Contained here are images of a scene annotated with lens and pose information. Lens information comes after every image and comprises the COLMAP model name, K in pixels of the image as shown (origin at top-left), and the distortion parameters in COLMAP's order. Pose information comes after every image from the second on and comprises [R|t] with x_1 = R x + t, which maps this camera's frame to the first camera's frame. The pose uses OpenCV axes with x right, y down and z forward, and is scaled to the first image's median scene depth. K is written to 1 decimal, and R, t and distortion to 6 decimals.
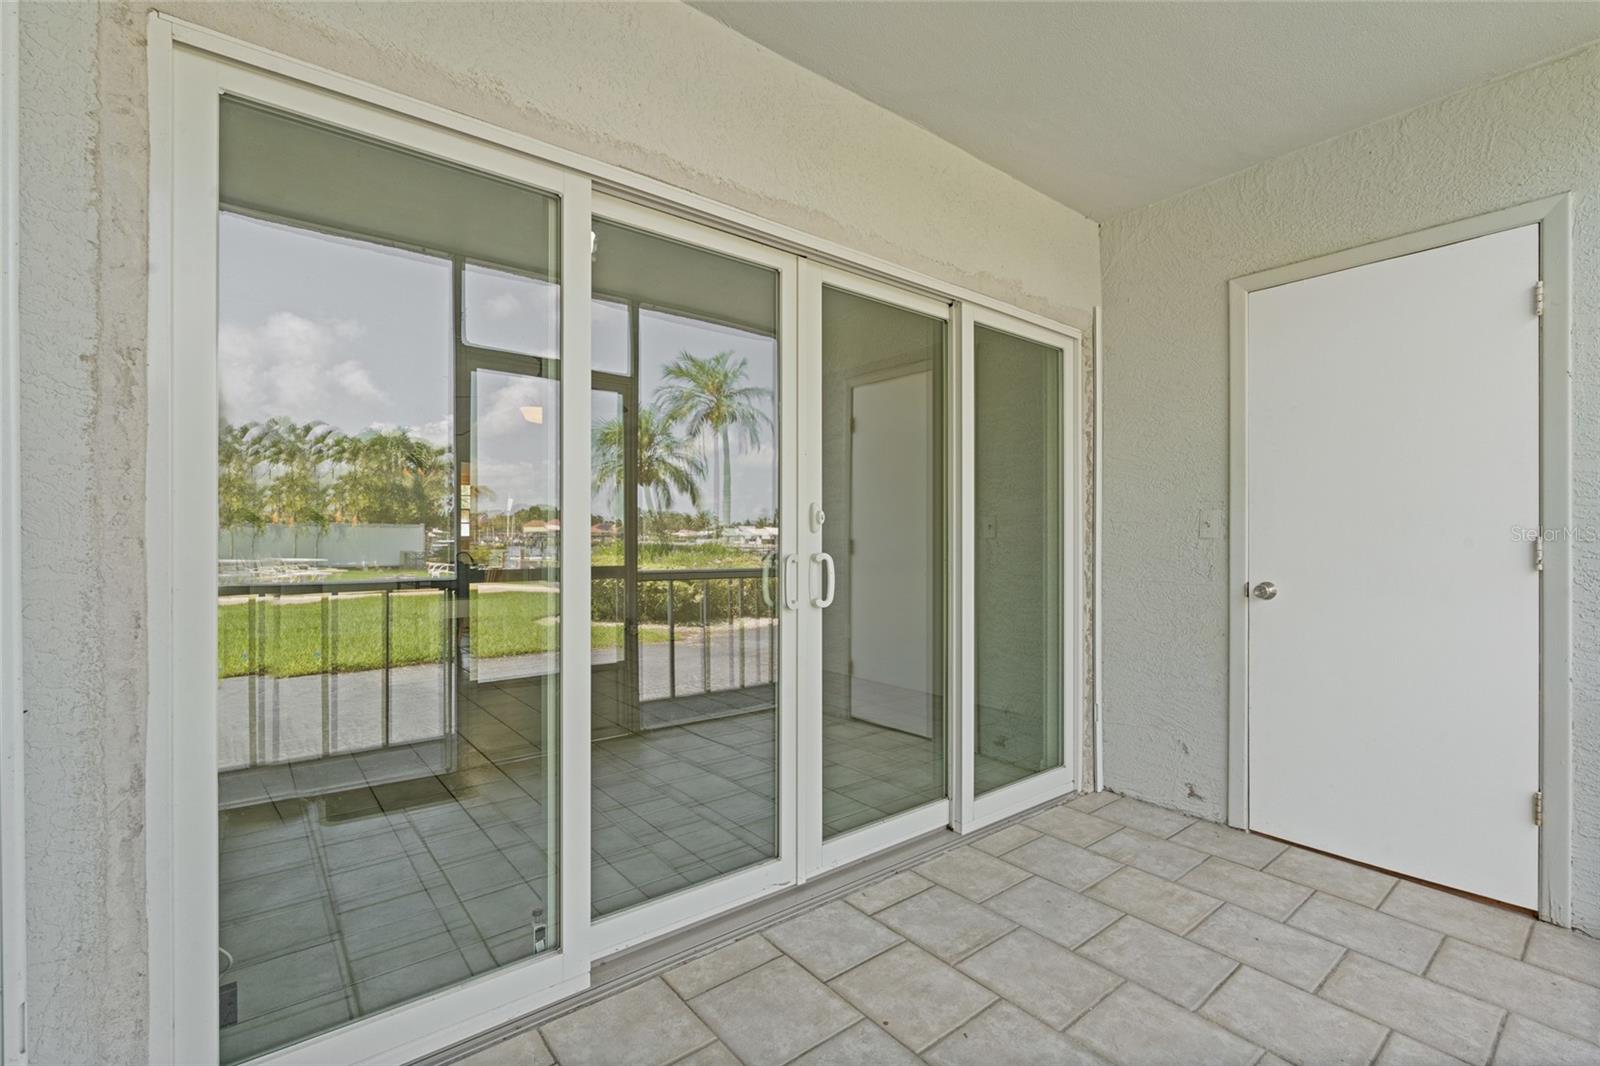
lens RADIAL K [[712.5, 0, 806.8], [0, 712.5, 537.5], [0, 0, 1]] dist [-0.007114, 0.001100]
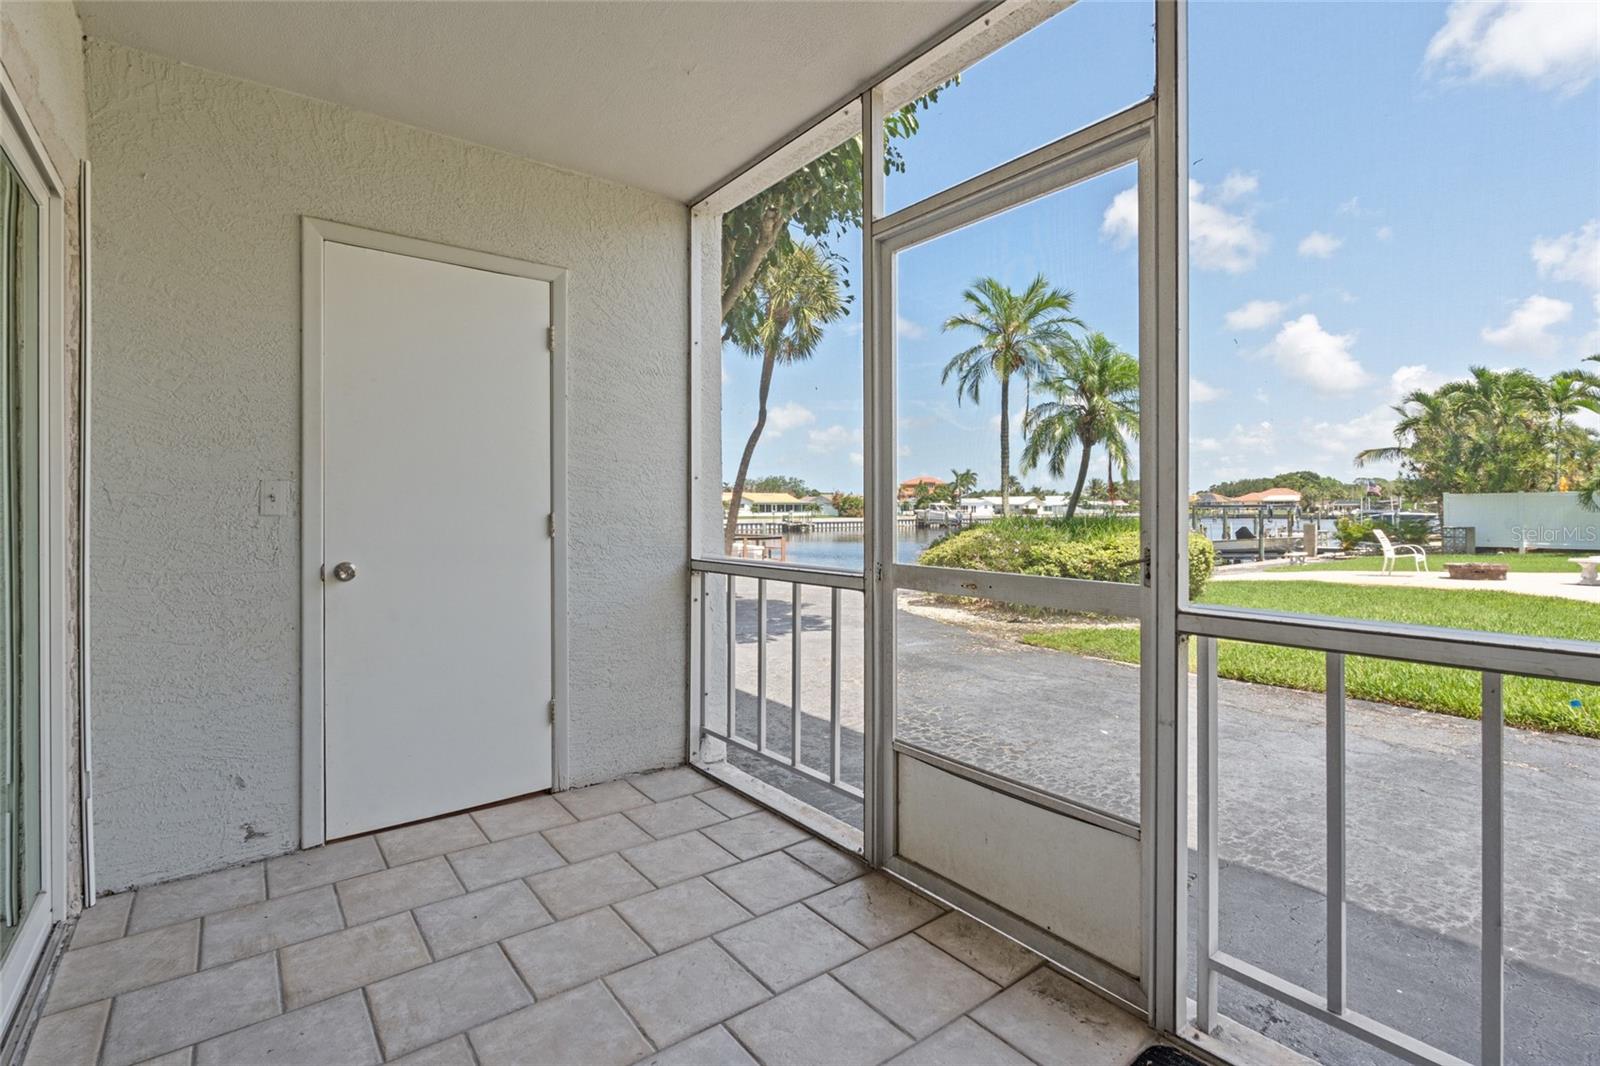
lens RADIAL K [[712.5, 0, 821.7], [0, 712.5, 507.1], [0, 0, 1]] dist [-0.007114, 0.001100]
pose [[0.017102, 0.004289, 0.999845, -0.278301], [0.004232, 0.999982, -0.004361, -0.002316], [-0.999845, 0.004305, 0.017083, 0.387059]]
